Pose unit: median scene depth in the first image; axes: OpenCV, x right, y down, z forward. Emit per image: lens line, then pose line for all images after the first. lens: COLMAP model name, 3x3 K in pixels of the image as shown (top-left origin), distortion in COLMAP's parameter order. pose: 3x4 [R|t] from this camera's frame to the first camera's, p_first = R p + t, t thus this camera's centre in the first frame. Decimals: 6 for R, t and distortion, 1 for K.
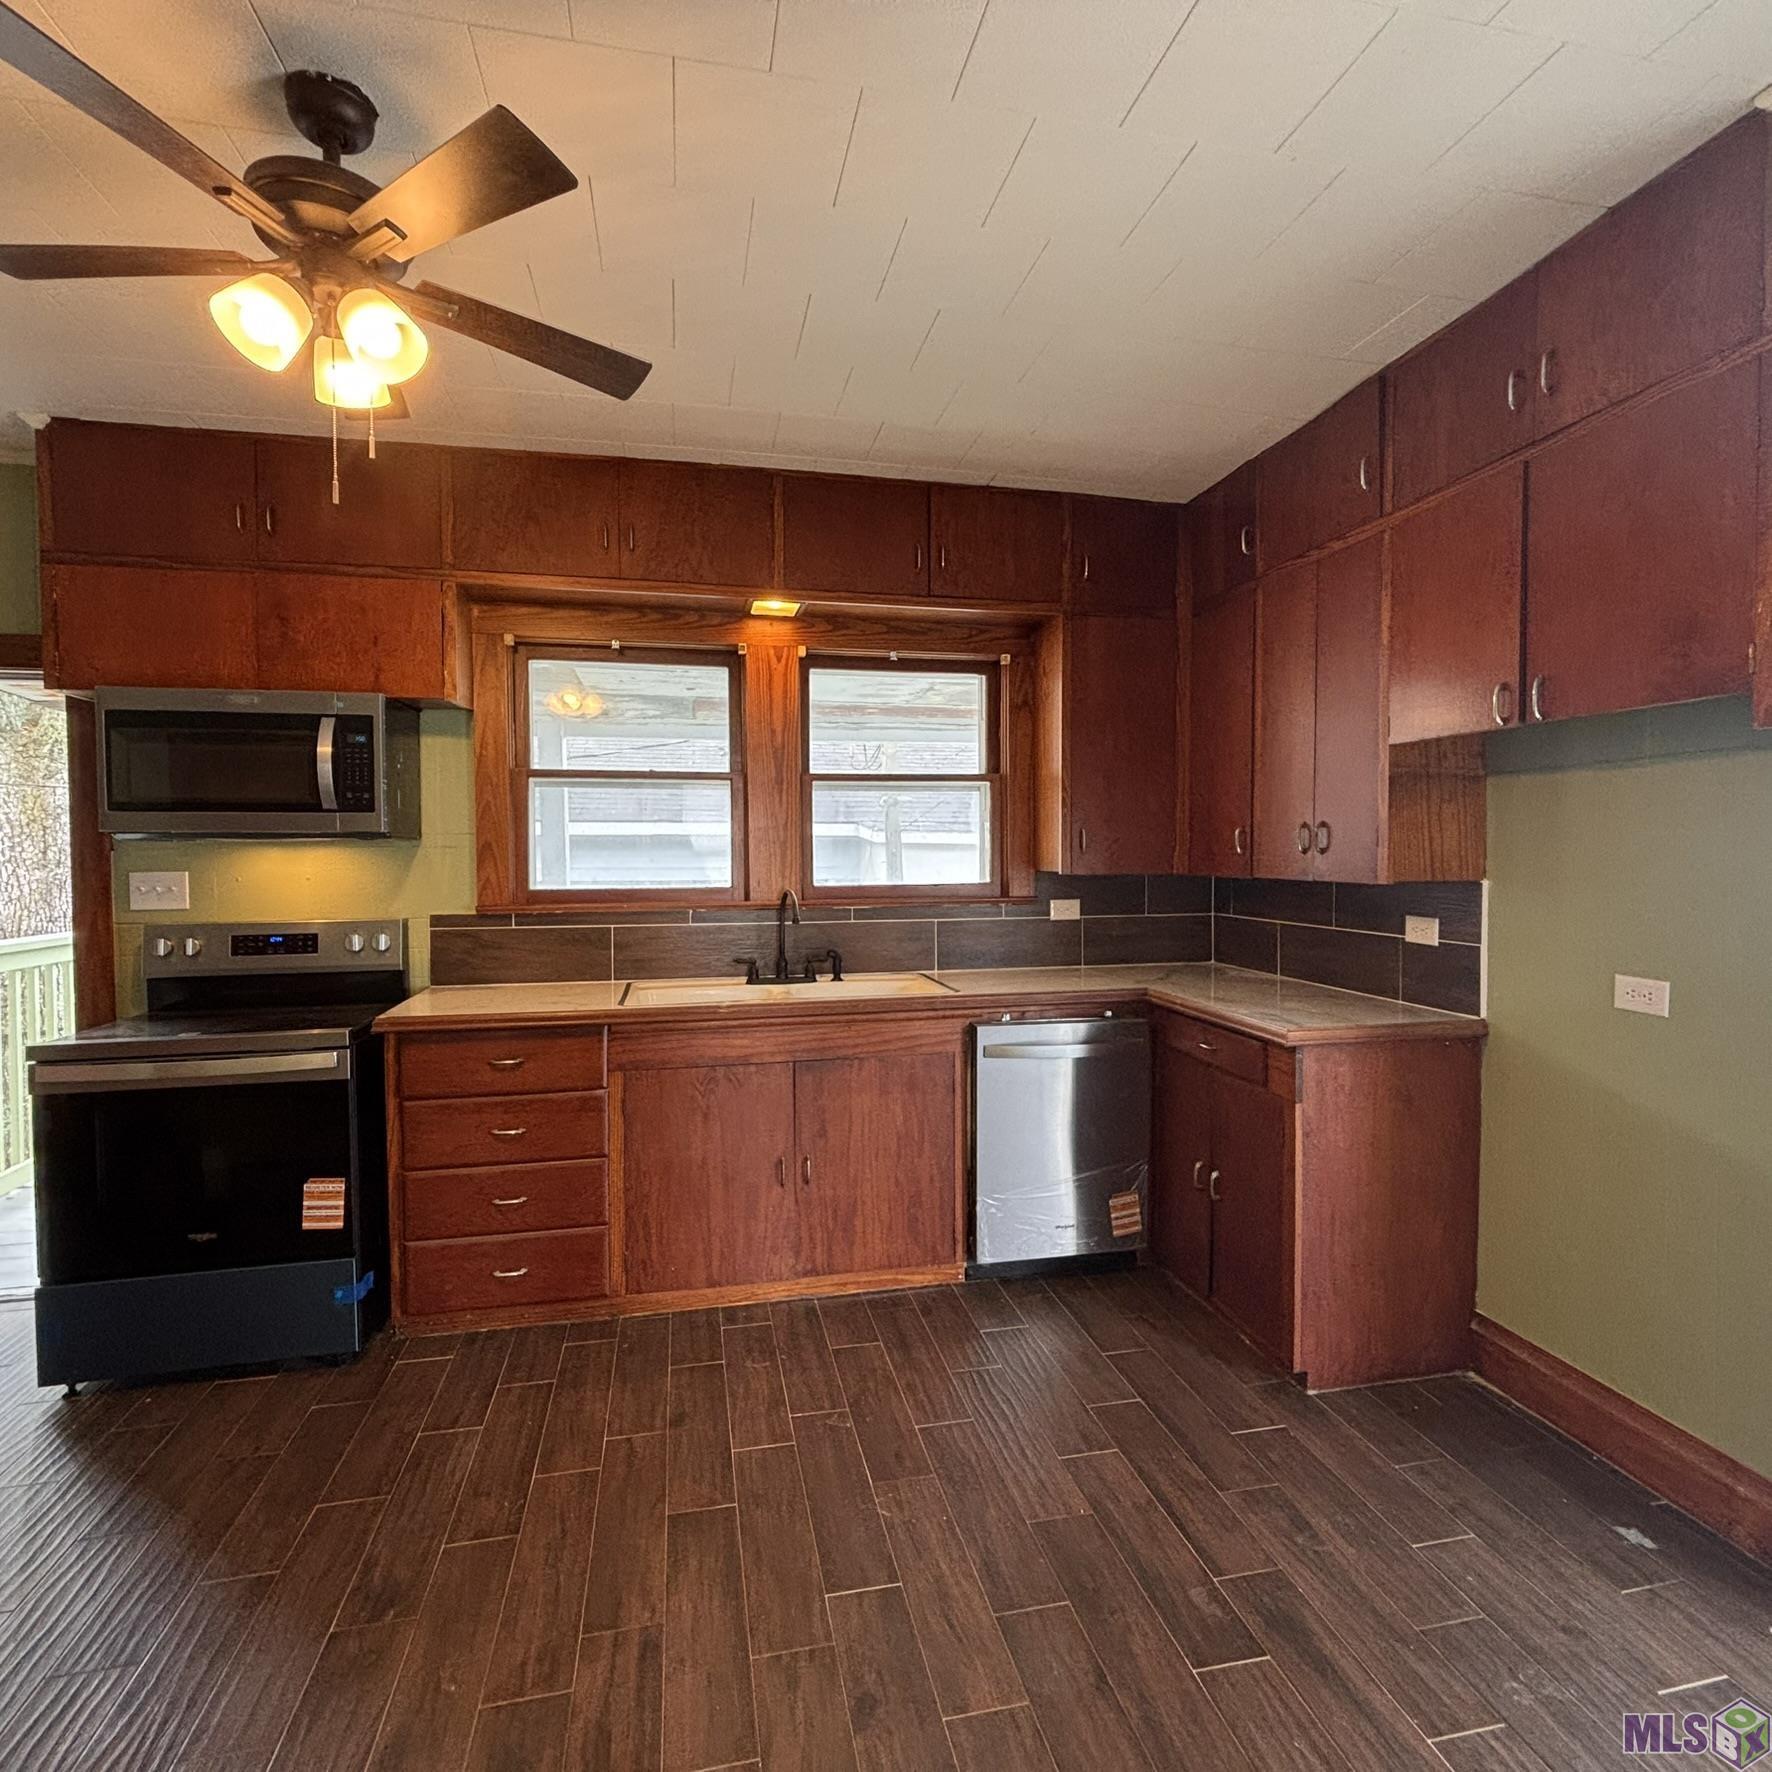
lens RADIAL K [[949.4, 0, 894.1], [0, 949.4, 884.4], [0, 0, 1]] dist [-0.013565, 0.006936]
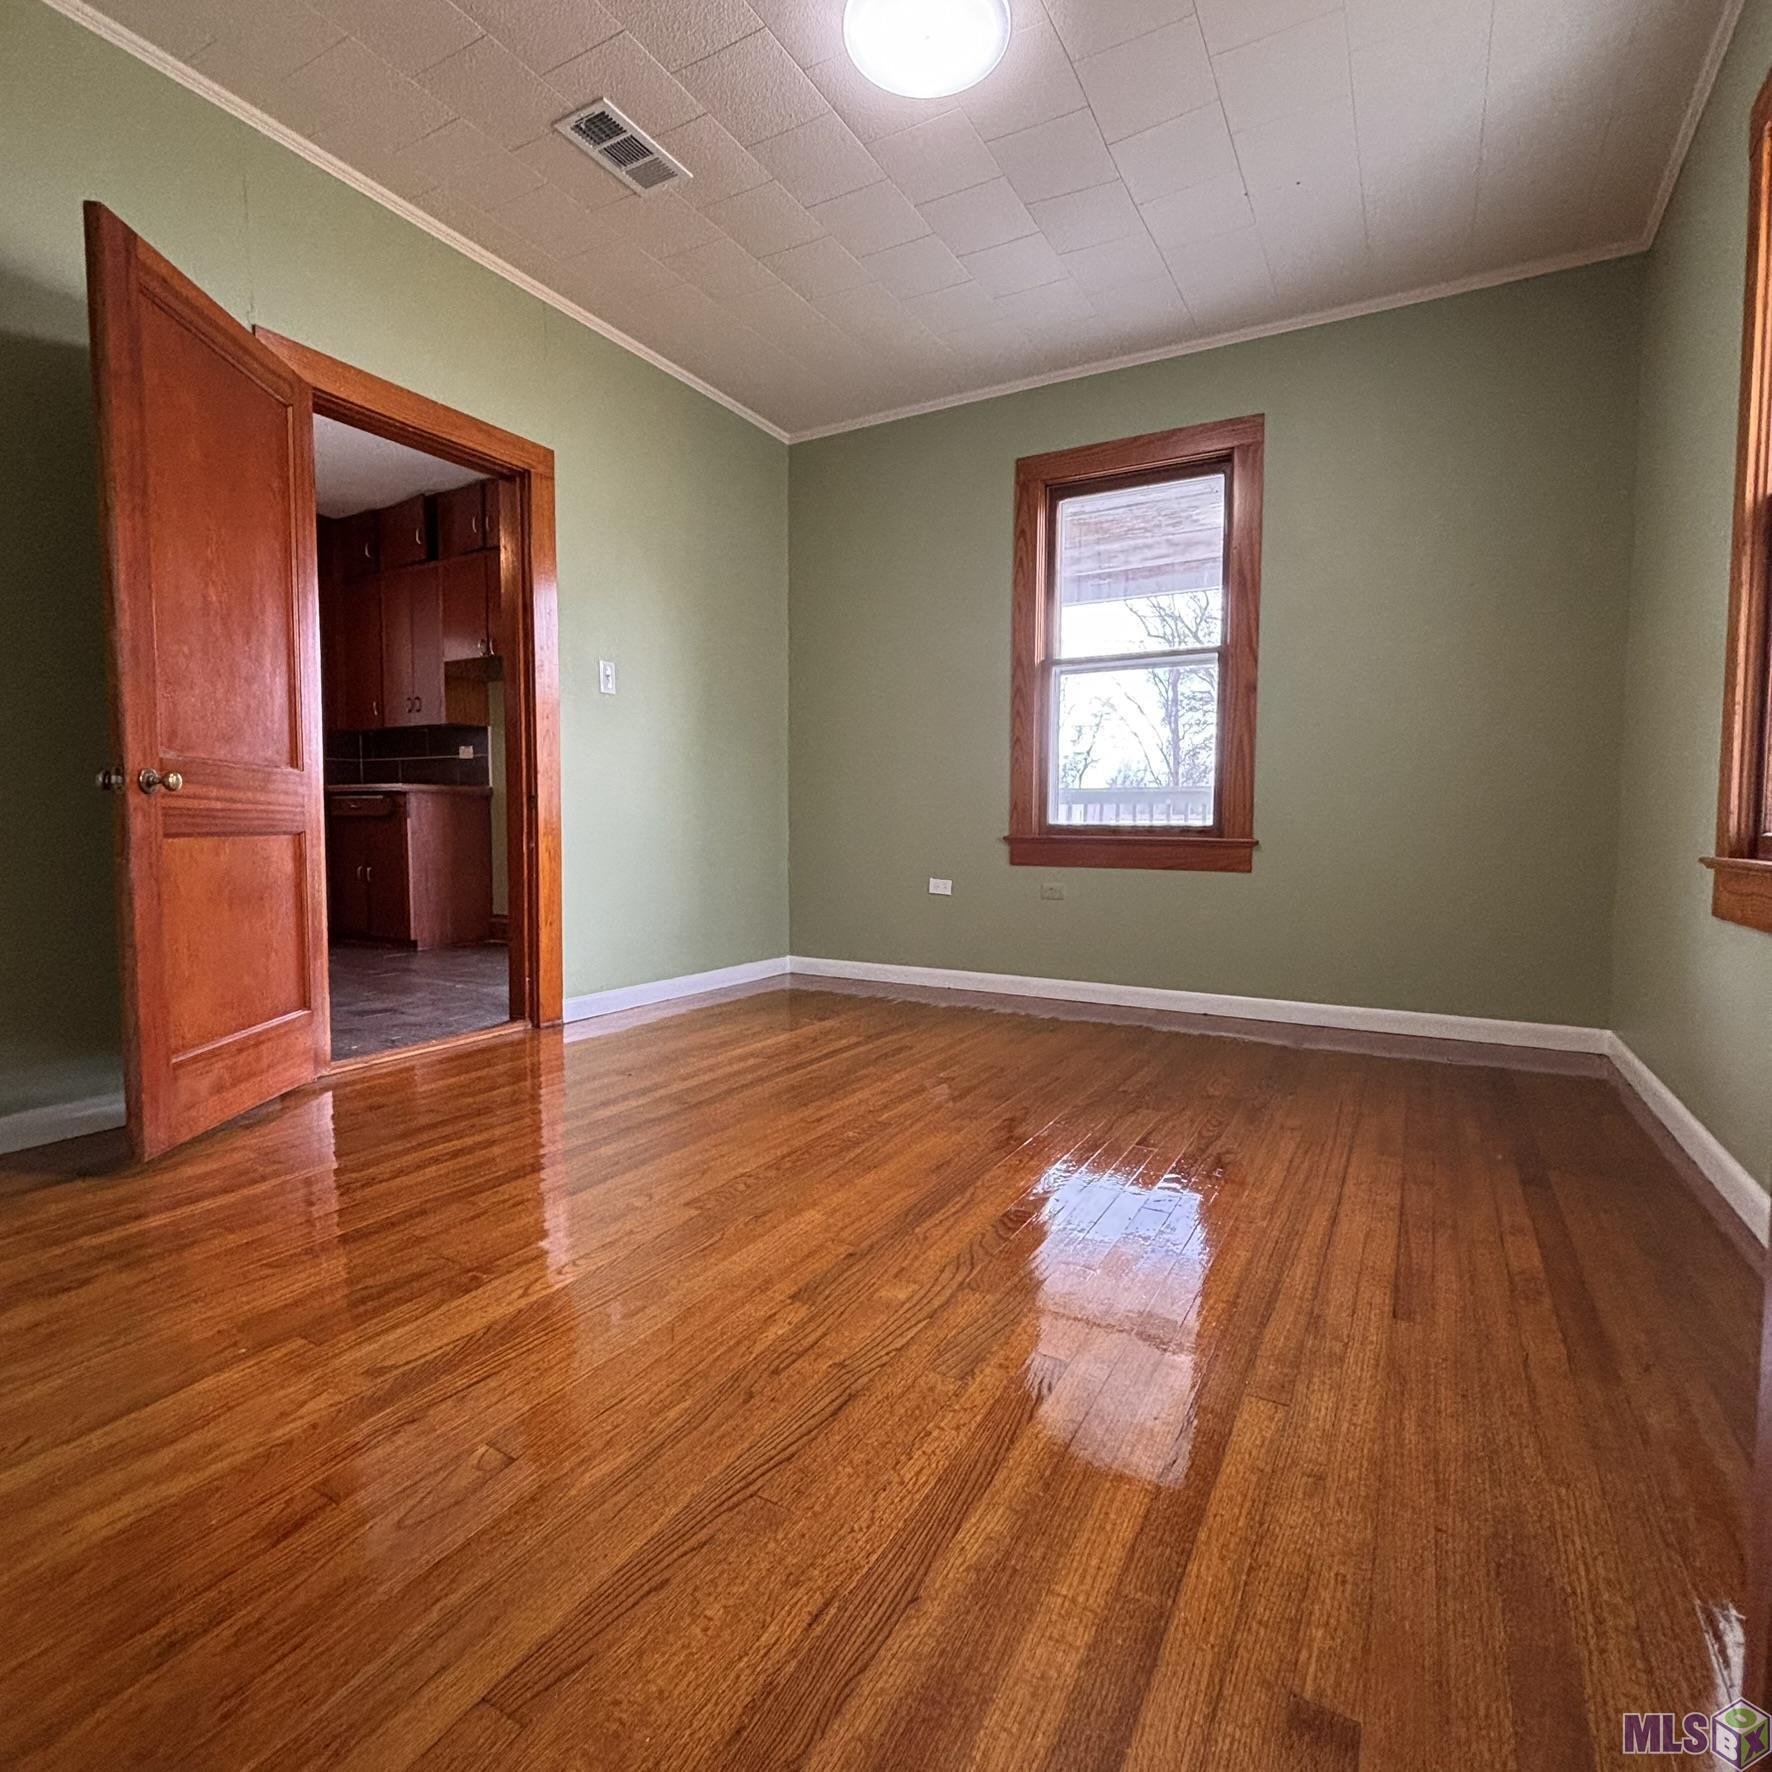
lens RADIAL K [[949.4, 0, 894.1], [0, 949.4, 884.4], [0, 0, 1]] dist [-0.013565, 0.006936]
pose [[0.659299, -0.037956, 0.750922, -0.441486], [0.016927, 0.999221, 0.035645, 0.288081], [-0.751690, -0.010789, 0.659428, -1.178230]]
